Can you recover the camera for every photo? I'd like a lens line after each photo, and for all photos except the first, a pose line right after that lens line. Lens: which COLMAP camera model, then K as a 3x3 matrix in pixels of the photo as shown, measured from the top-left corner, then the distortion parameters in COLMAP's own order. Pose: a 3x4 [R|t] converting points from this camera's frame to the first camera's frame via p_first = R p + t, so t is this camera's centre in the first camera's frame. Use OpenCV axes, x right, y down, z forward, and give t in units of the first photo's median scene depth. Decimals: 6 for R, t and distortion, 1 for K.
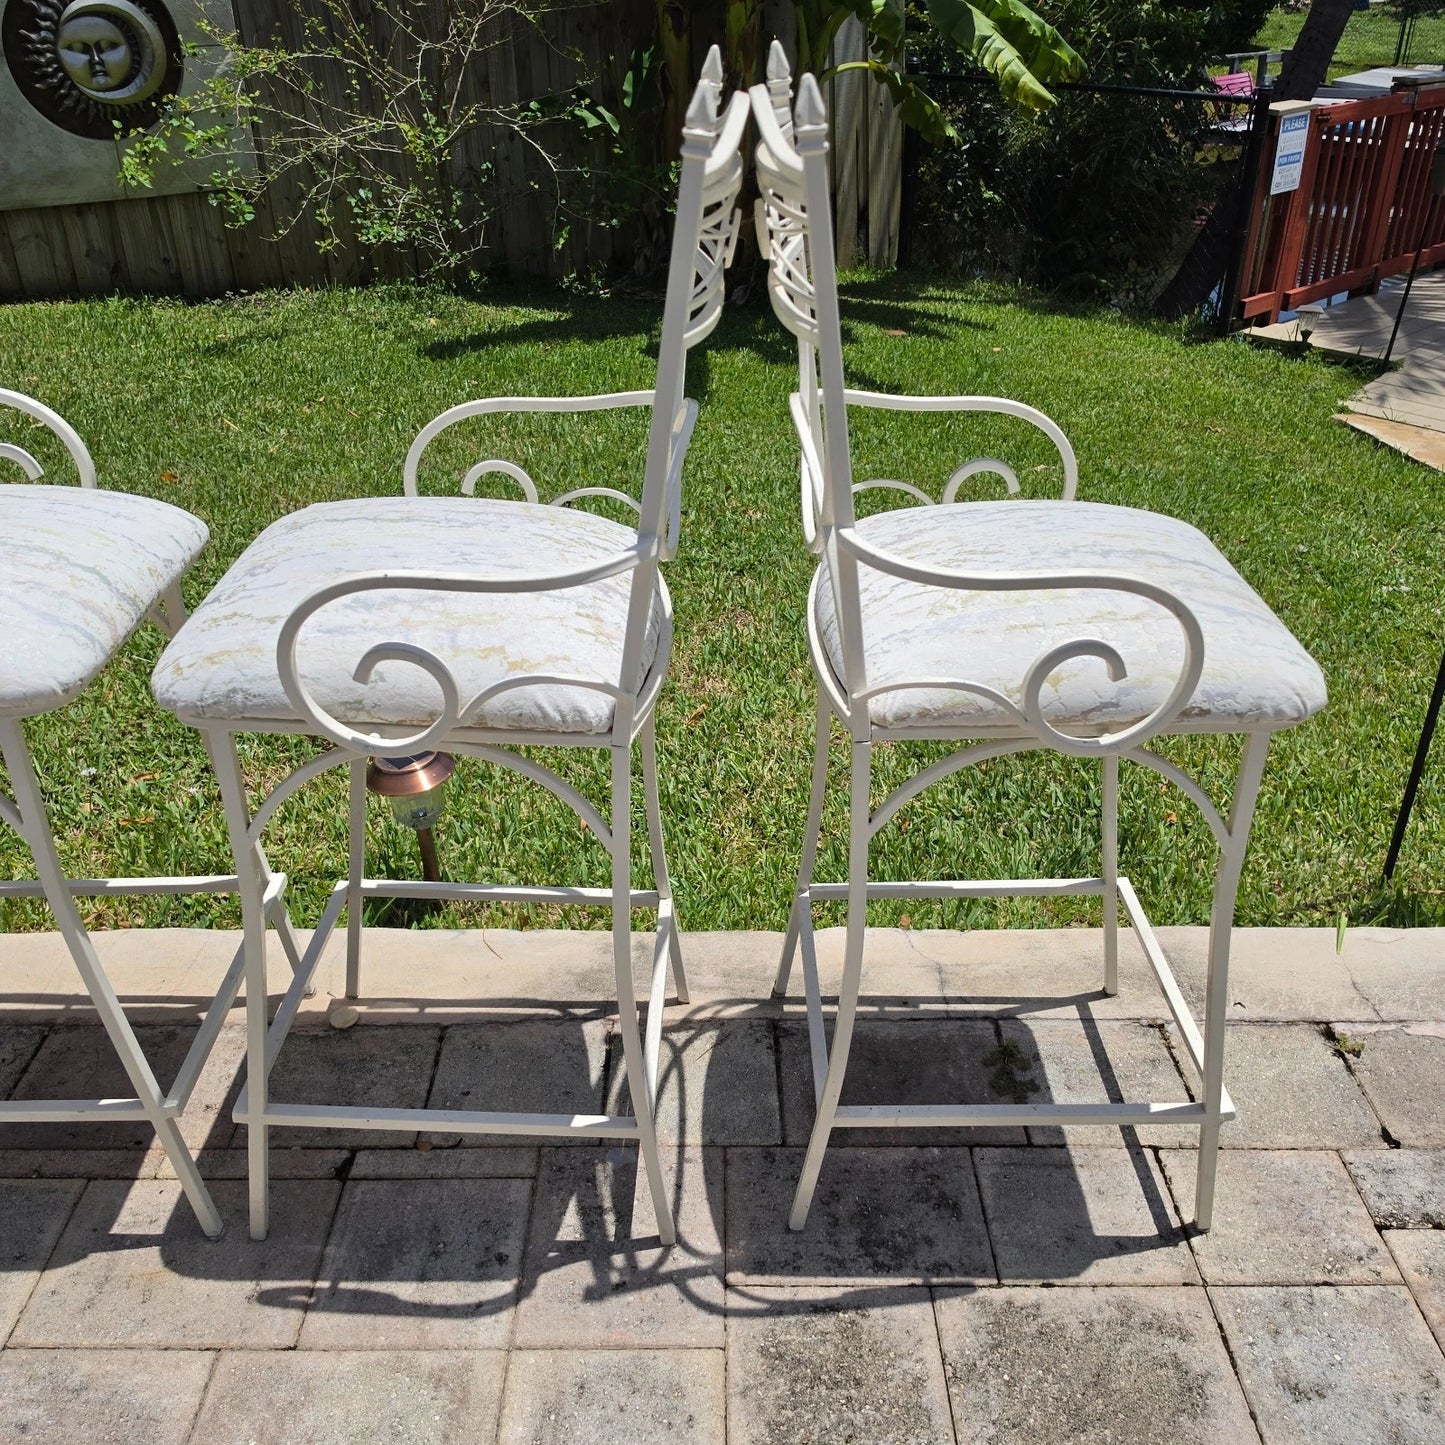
lens RADIAL K [[1362.0, 0, 748.6], [0, 1362.0, 755.6], [0, 0, 1]] dist [0.000503, 0.000000]
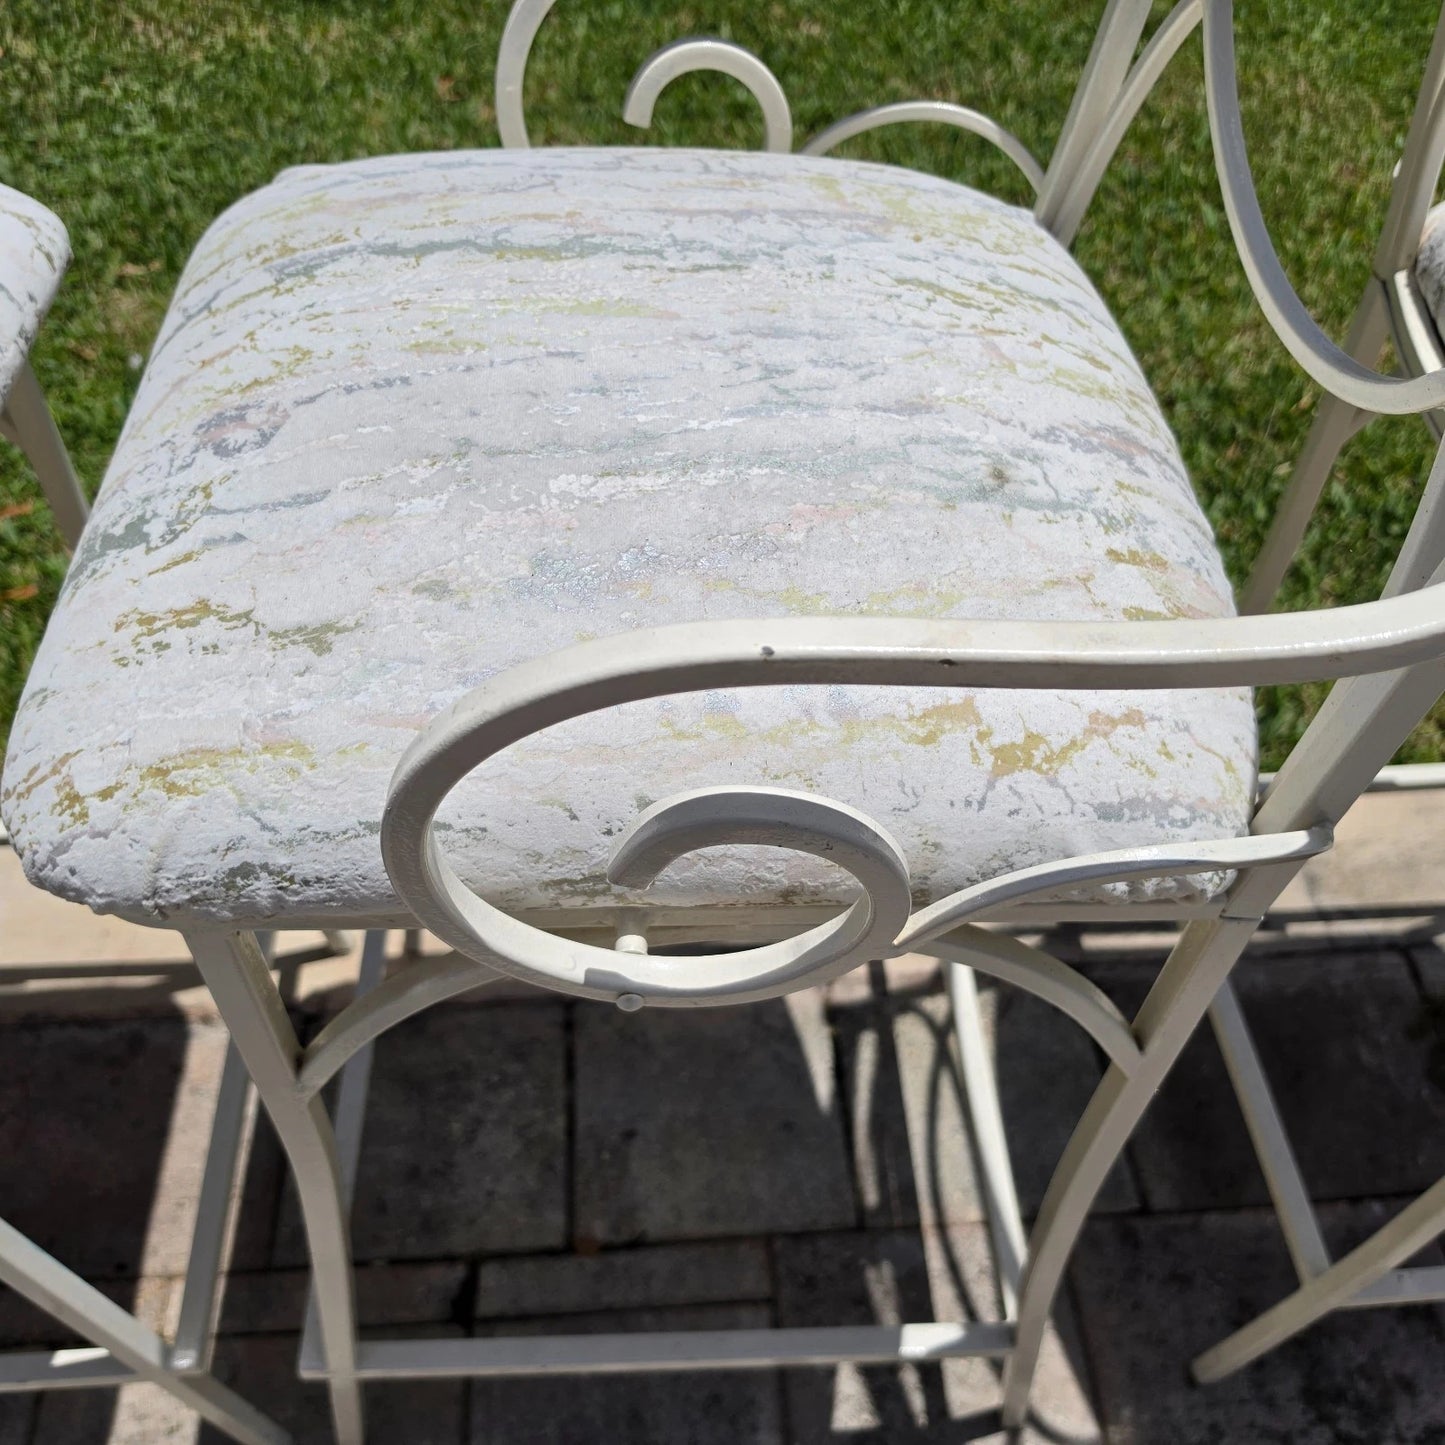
lens RADIAL K [[1362.0, 0, 732.8], [0, 1362.0, 722.7], [0, 0, 1]] dist [0.000503, 0.000000]
pose [[0.998298, -0.036864, 0.045199, -0.059238], [0.020832, 0.949182, 0.314039, -0.043038], [-0.054479, -0.312563, 0.948334, 0.149144]]
